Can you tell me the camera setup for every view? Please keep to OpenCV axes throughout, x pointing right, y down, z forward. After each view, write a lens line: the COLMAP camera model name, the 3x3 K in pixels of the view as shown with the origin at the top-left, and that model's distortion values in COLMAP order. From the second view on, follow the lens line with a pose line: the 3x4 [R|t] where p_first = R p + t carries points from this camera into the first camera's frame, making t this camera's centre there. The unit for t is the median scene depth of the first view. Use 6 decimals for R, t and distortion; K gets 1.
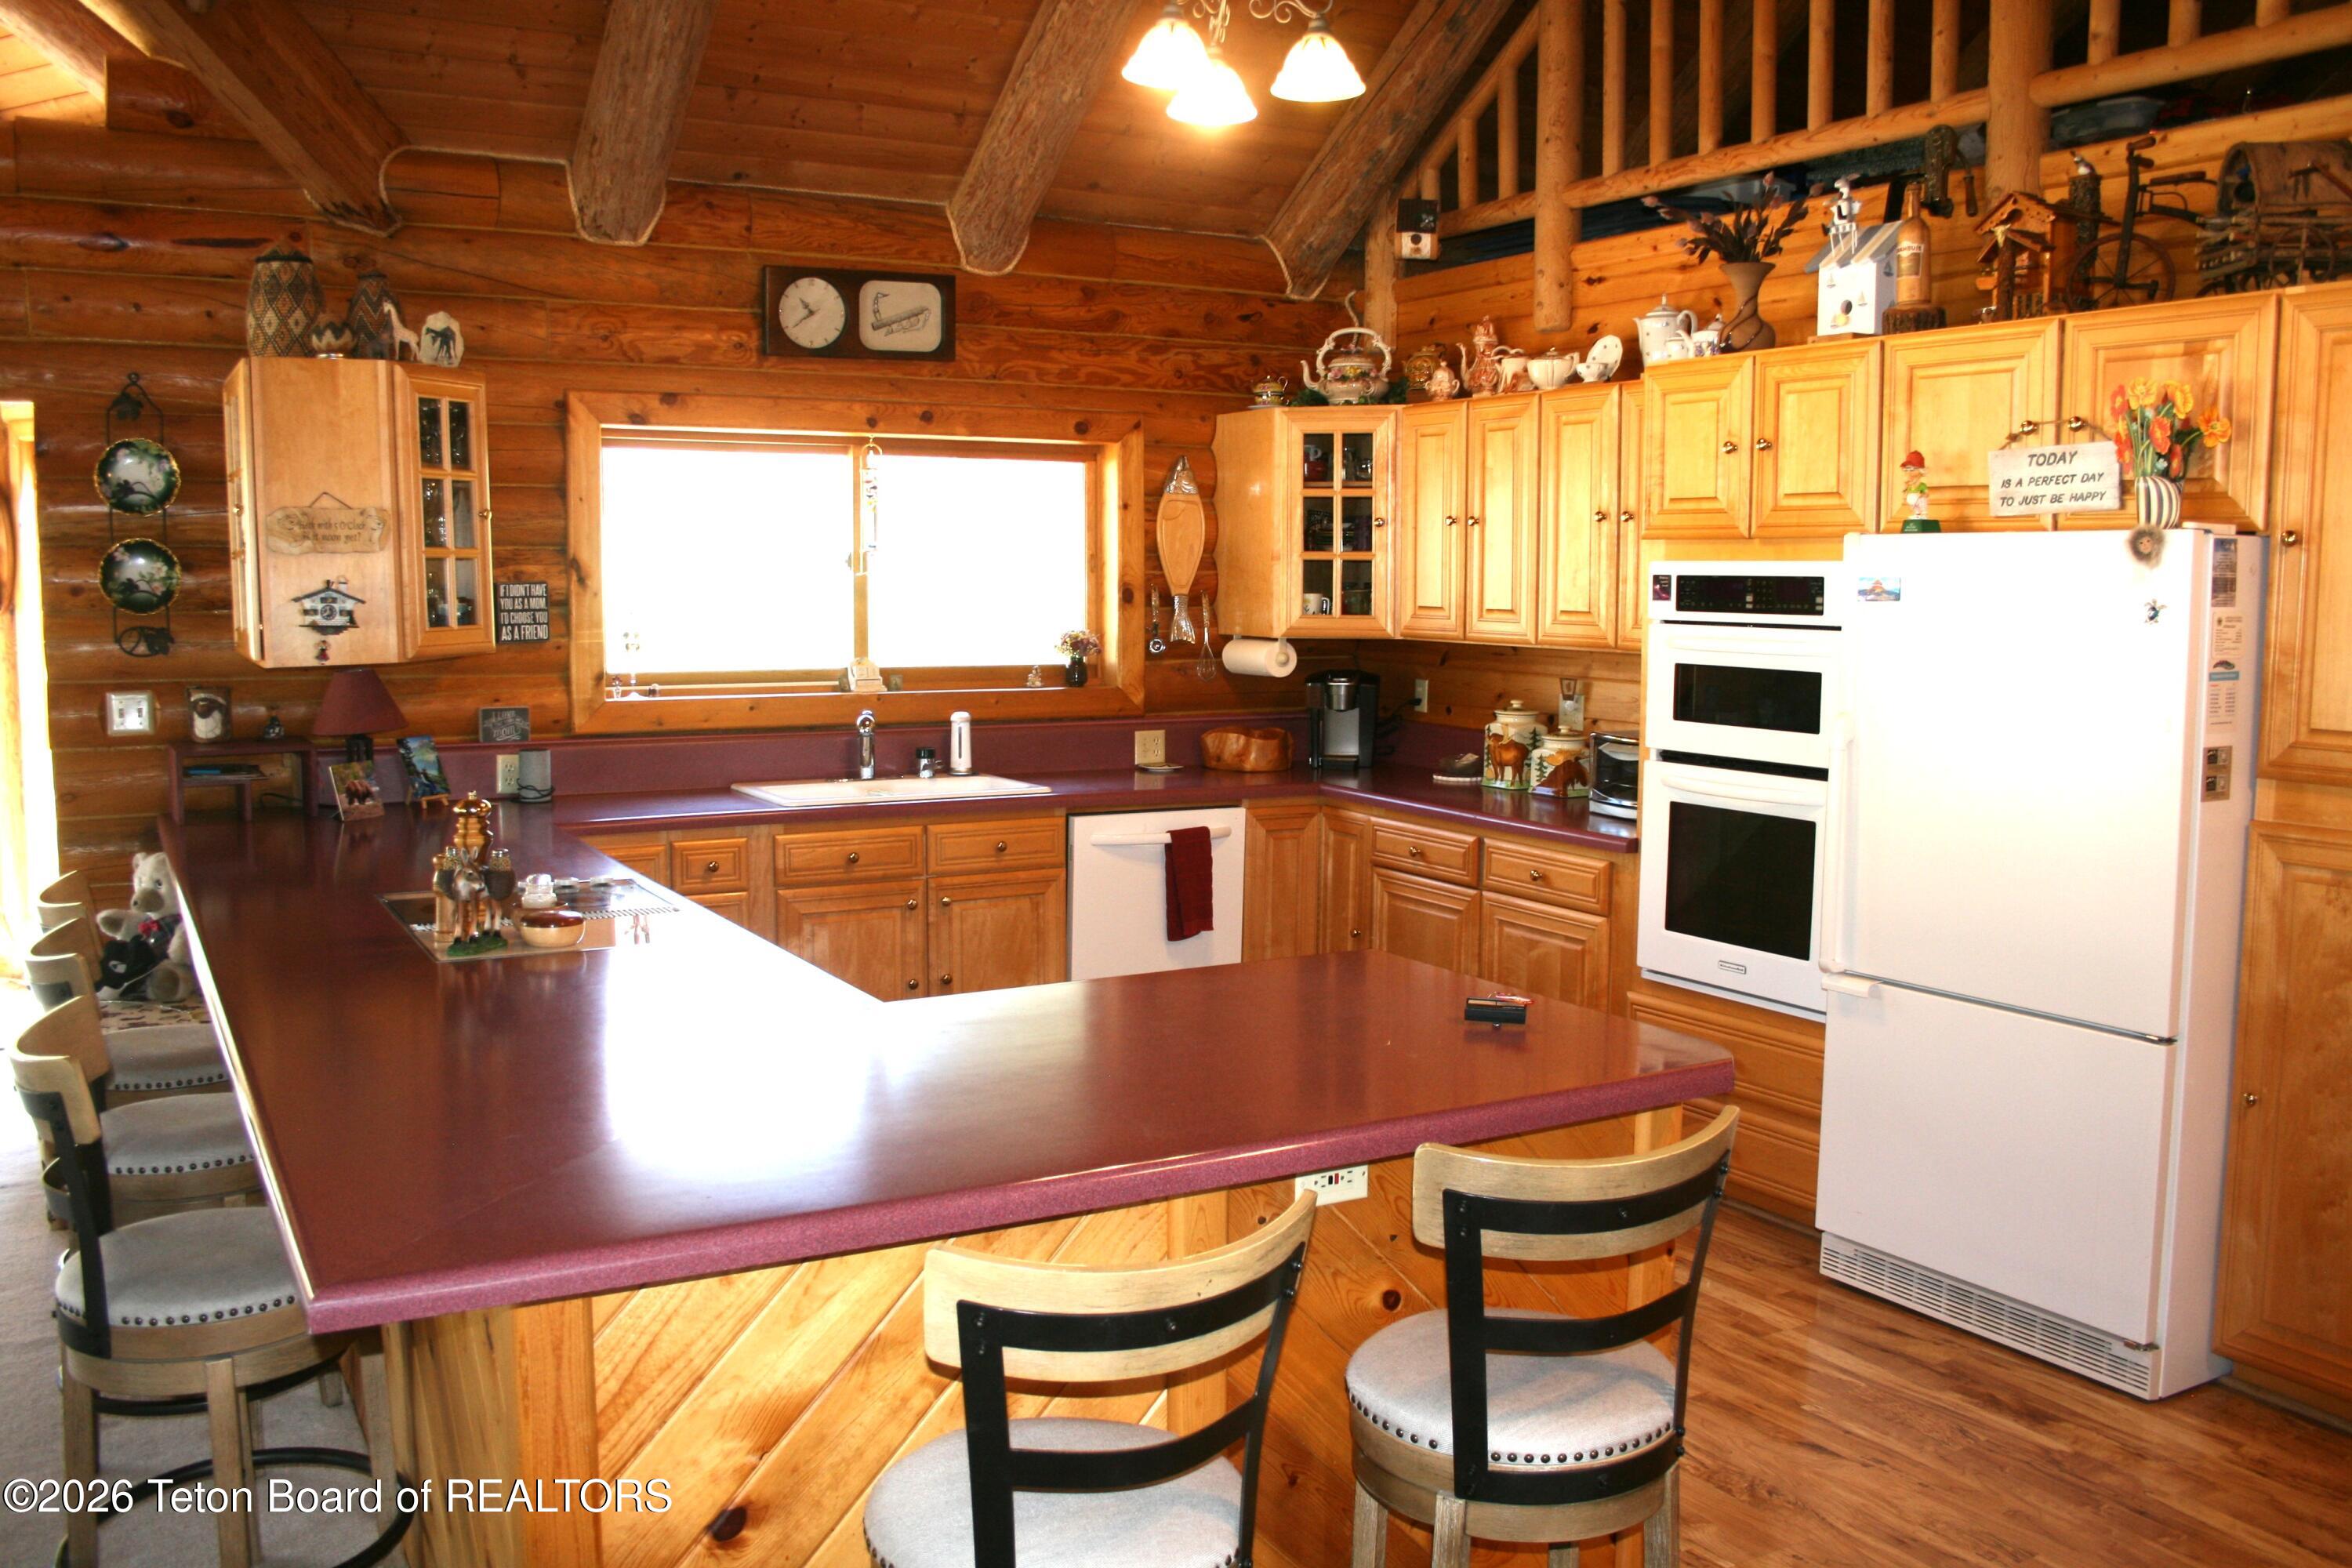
lens RADIAL K [[1965.8, 0, 1175.0], [0, 1965.8, 775.3], [0, 0, 1]] dist [-0.150386, 0.121744]
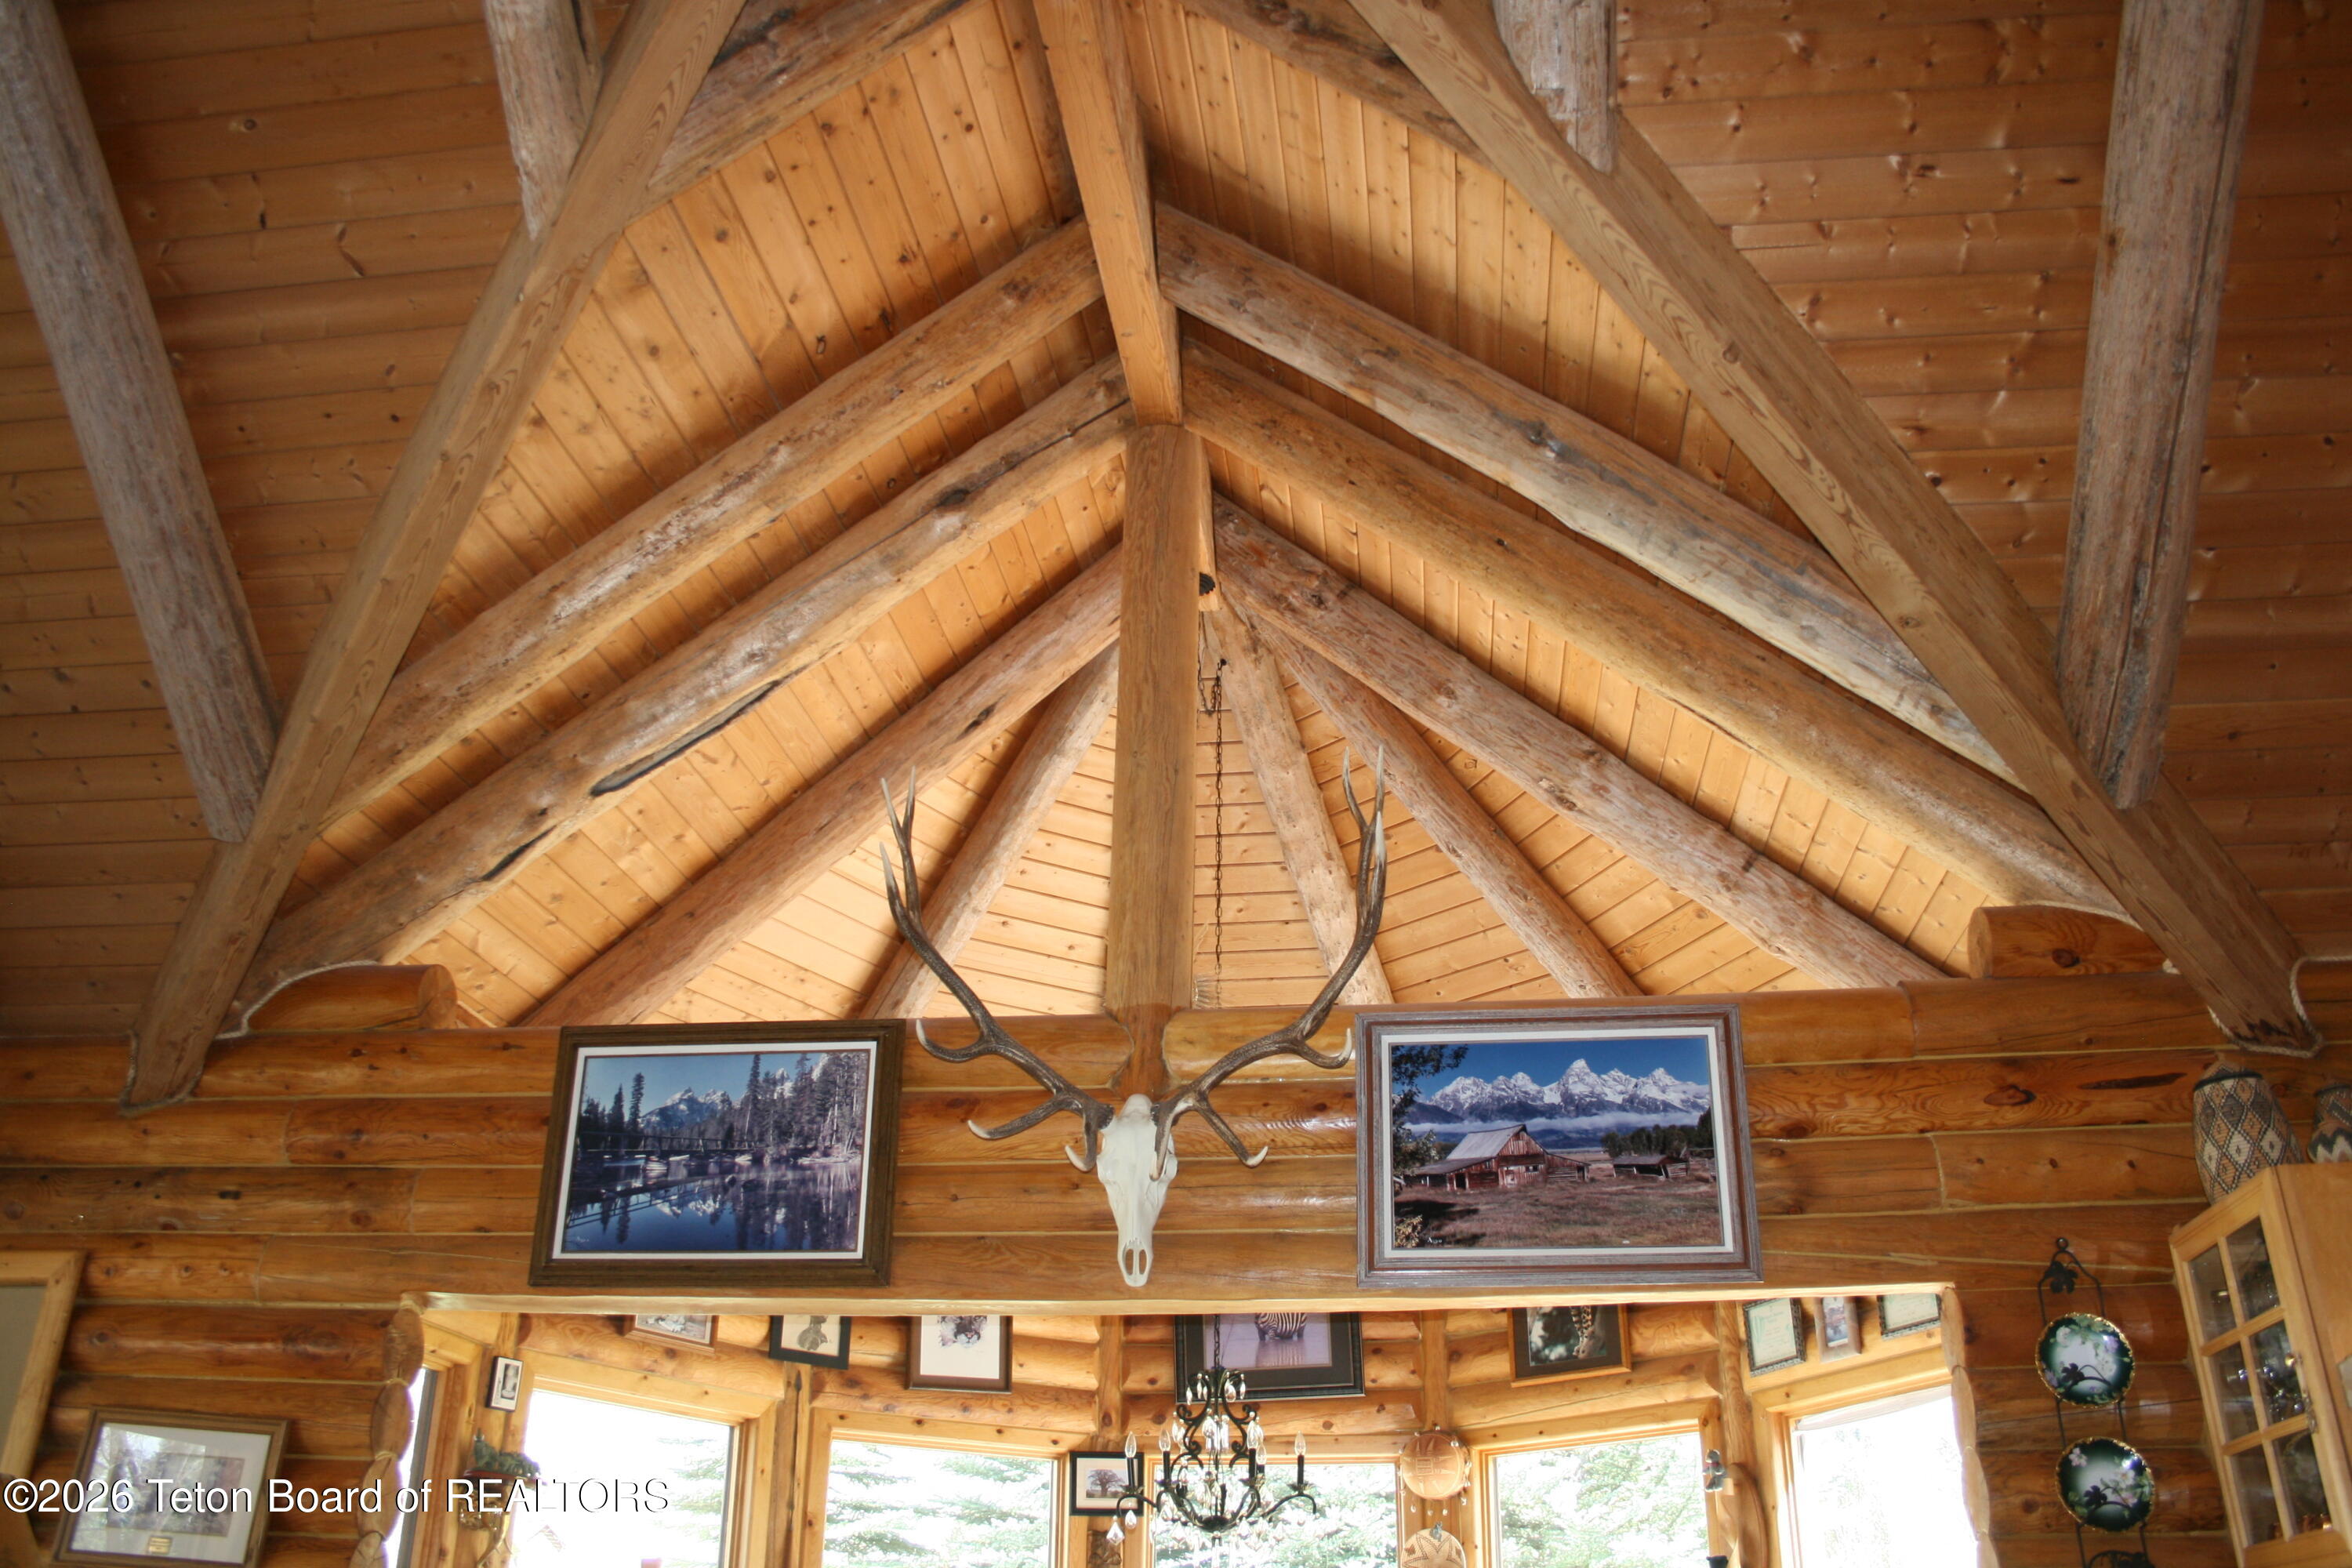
lens RADIAL K [[1965.8, 0, 1171.9], [0, 1965.8, 762.0], [0, 0, 1]] dist [-0.150386, 0.121744]
pose [[0.794980, -0.267069, -0.544685, -0.339709], [-0.070009, 0.851488, -0.519680, 0.077108], [0.602583, 0.451268, 0.658218, 0.095823]]
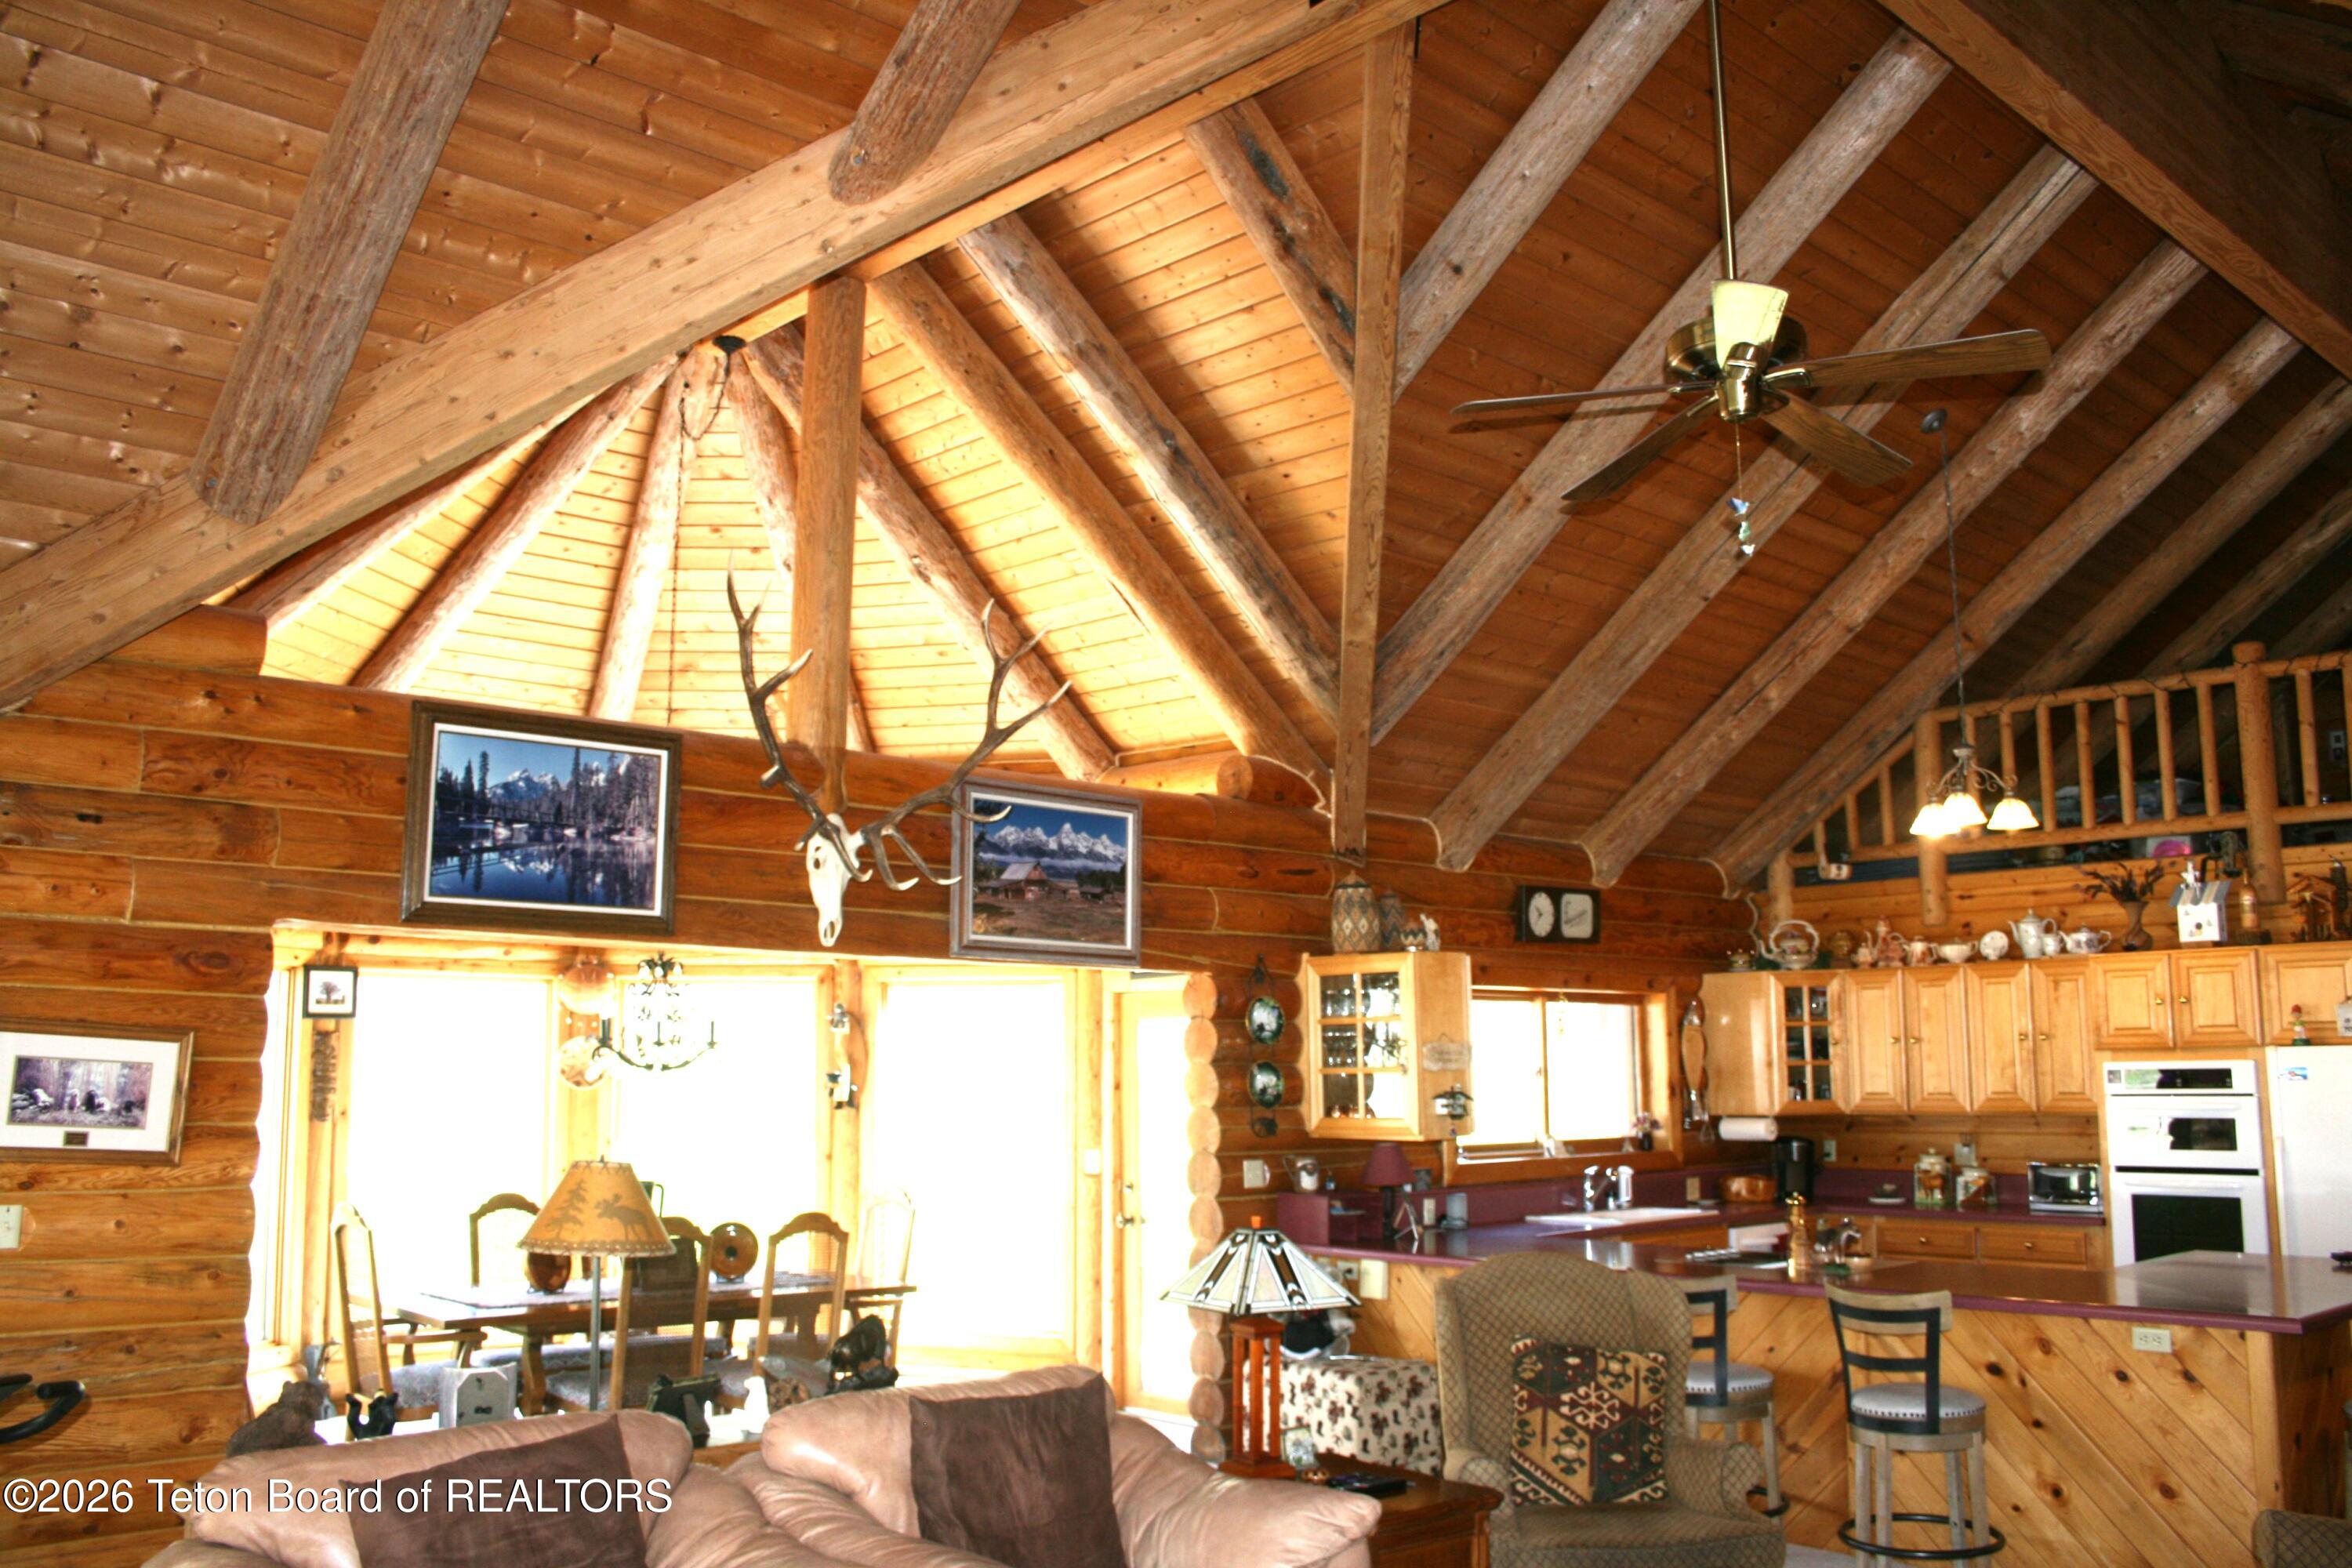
lens RADIAL K [[1965.8, 0, 1189.1], [0, 1965.8, 761.4], [0, 0, 1]] dist [-0.150386, 0.121744]
pose [[0.974992, 0.026678, 0.220633, -0.957281], [0.030407, 0.967420, -0.251345, 0.039125], [-0.220150, 0.251768, 0.942415, -0.551105]]
